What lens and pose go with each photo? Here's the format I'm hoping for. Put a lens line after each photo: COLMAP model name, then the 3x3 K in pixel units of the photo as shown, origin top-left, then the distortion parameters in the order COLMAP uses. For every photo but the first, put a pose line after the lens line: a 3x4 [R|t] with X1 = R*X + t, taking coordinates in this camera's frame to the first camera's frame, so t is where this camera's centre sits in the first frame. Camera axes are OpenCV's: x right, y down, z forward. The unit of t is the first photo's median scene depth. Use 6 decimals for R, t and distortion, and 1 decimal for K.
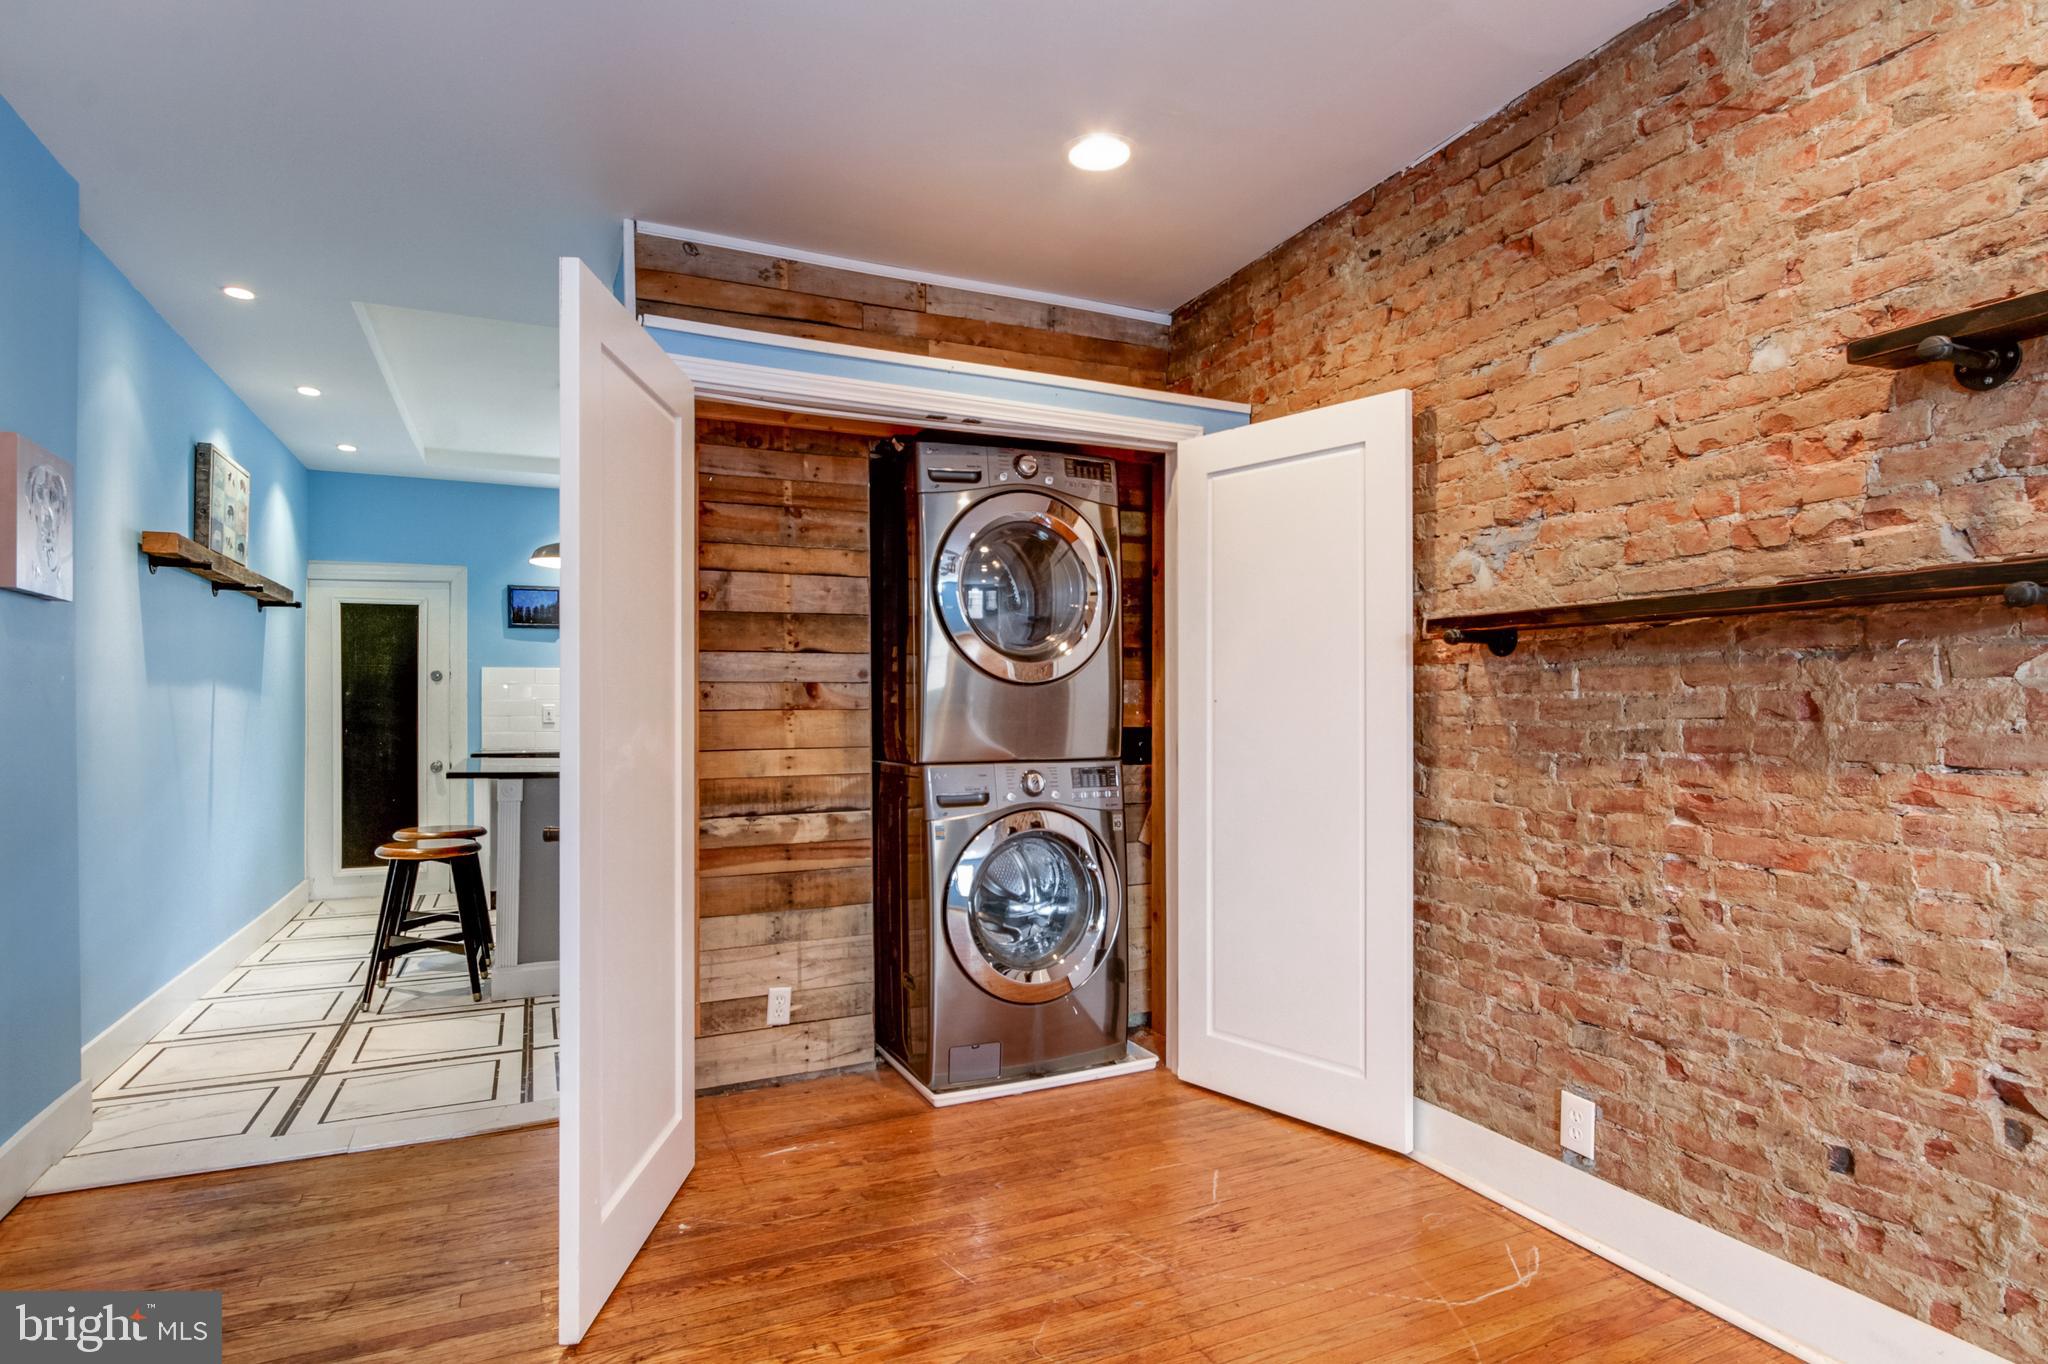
lens RADIAL K [[1065.5, 0, 1021.3], [0, 1065.5, 707.6], [0, 0, 1]] dist [-0.000597, 0.004319]
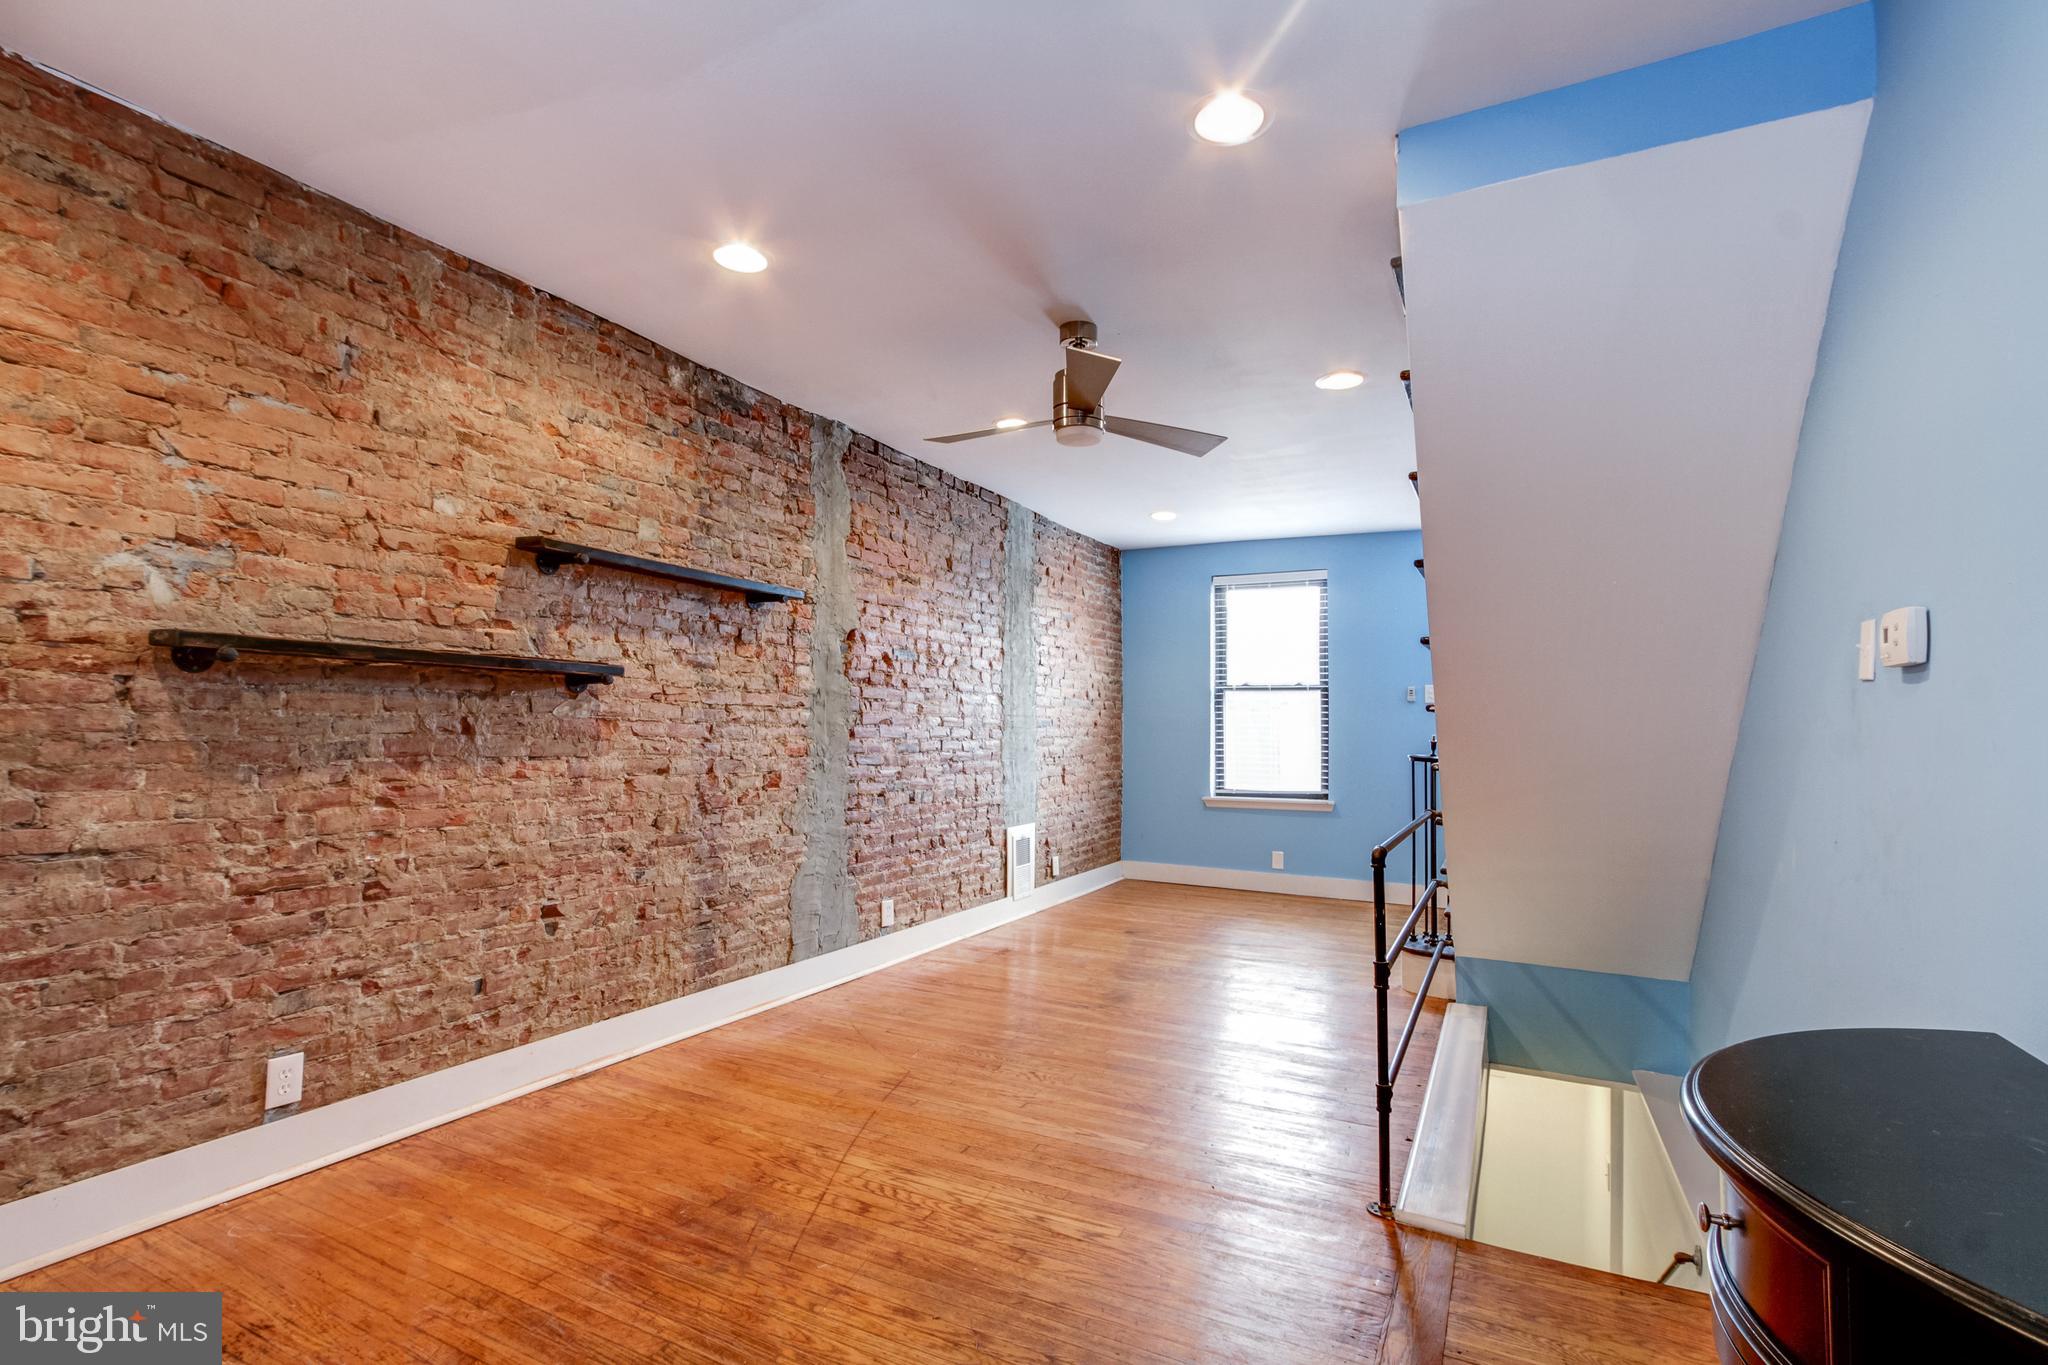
lens RADIAL K [[951.8, 0, 999.5], [0, 951.8, 720.4], [0, 0, 1]] dist [-0.009686, 0.002993]
pose [[-0.593808, 0.014128, 0.804482, -0.730148], [-0.002255, 0.999813, -0.019224, 0.012860], [-0.804603, -0.013230, -0.593665, 0.919993]]
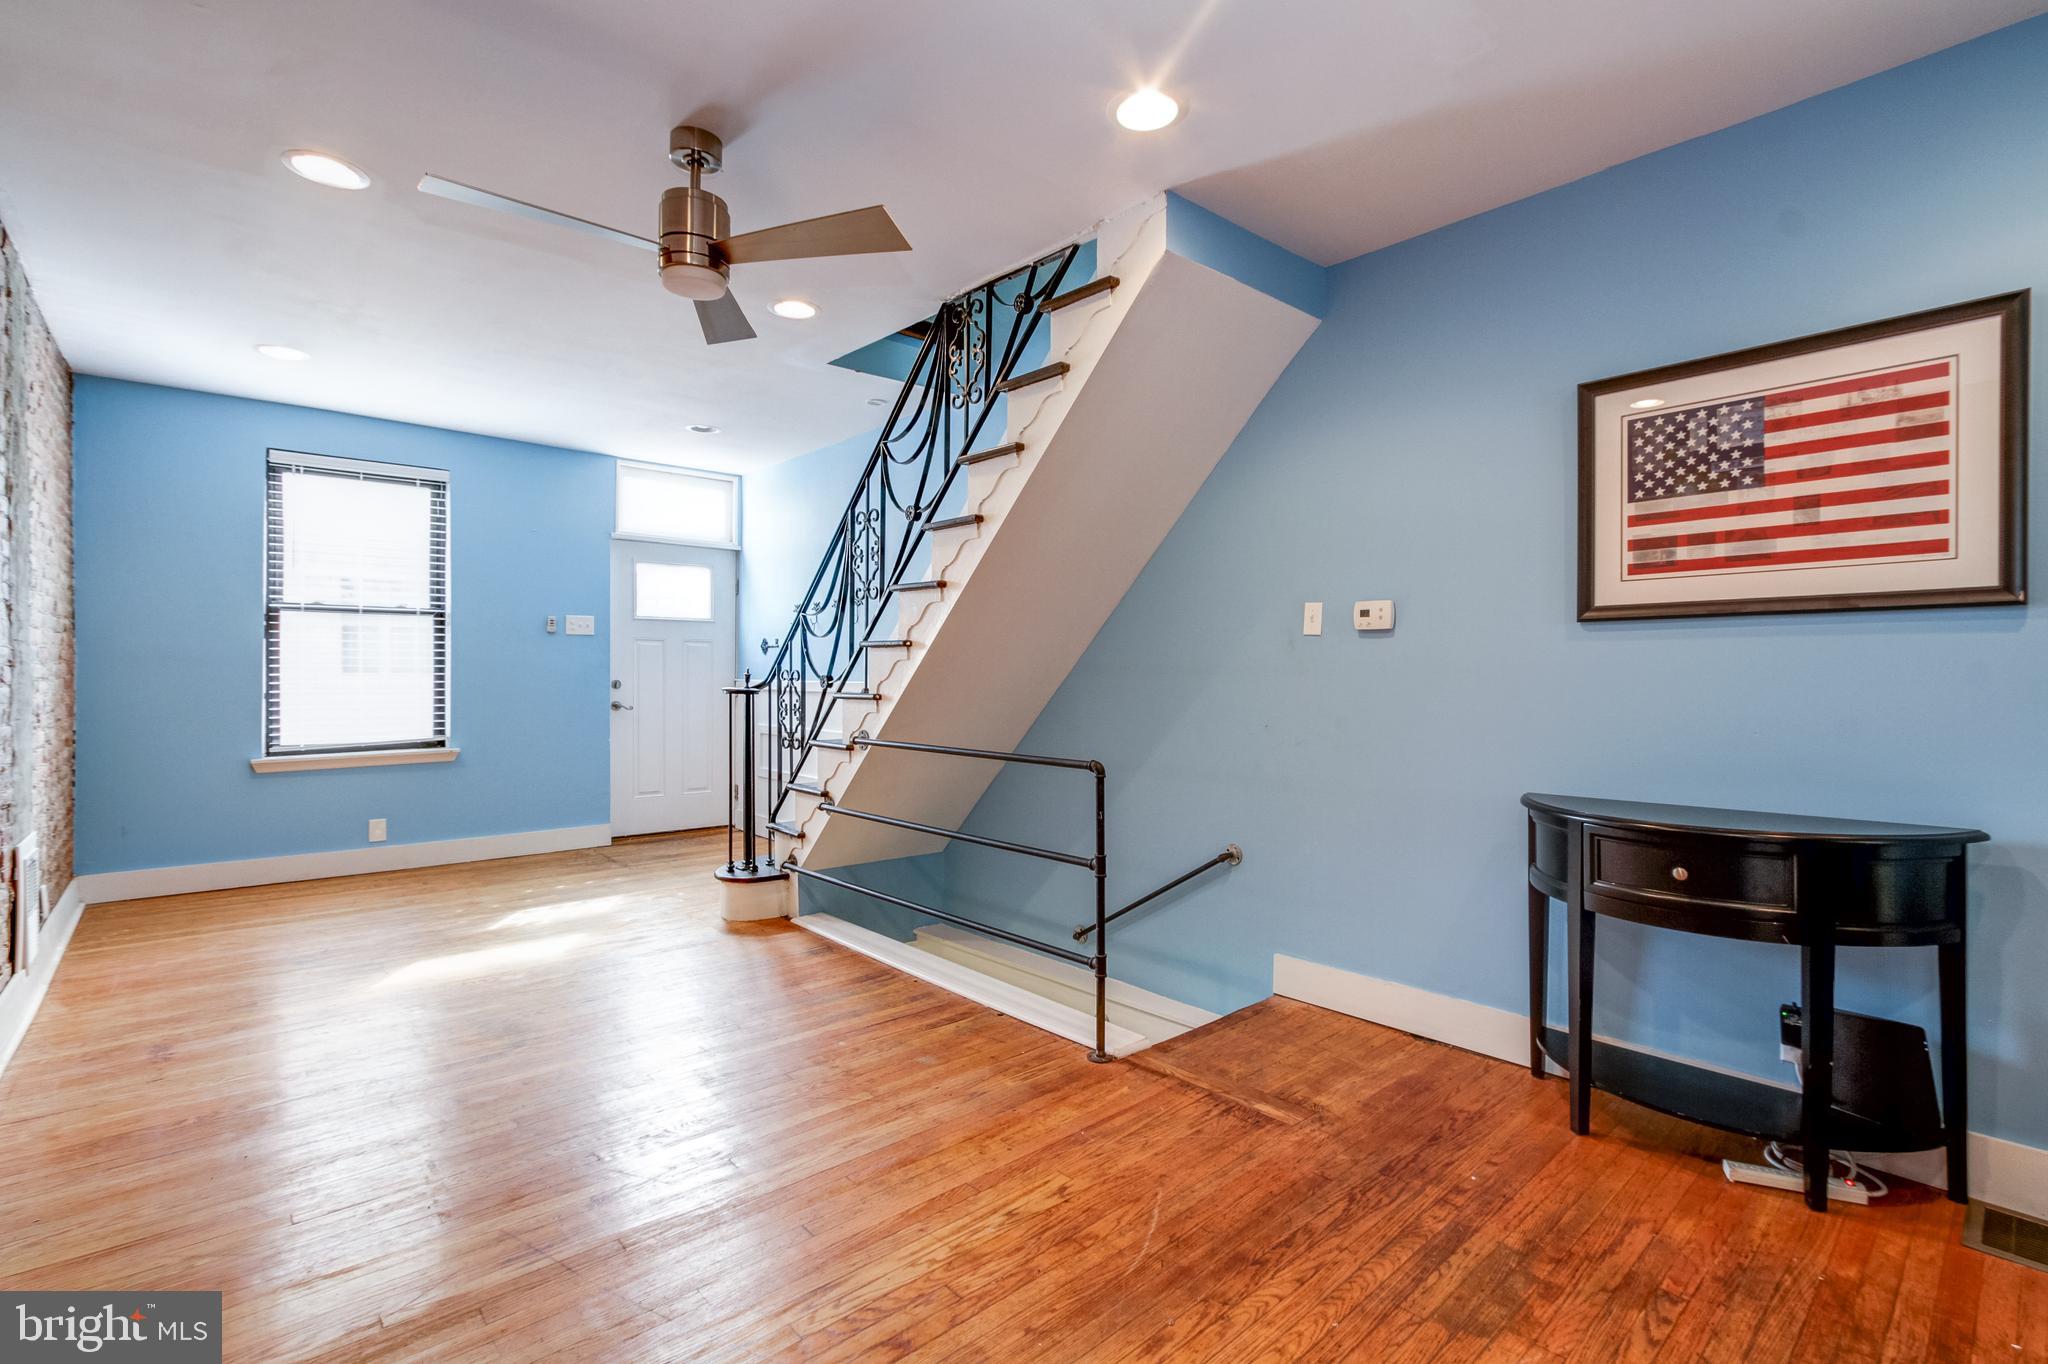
lens RADIAL K [[951.8, 0, 1017.4], [0, 951.8, 673.1], [0, 0, 1]] dist [-0.009686, 0.002993]
pose [[-0.960301, 0.003168, -0.278949, 0.193576], [0.001431, 0.999978, 0.006430, -0.009881], [0.278963, 0.005775, -0.960285, 1.137866]]
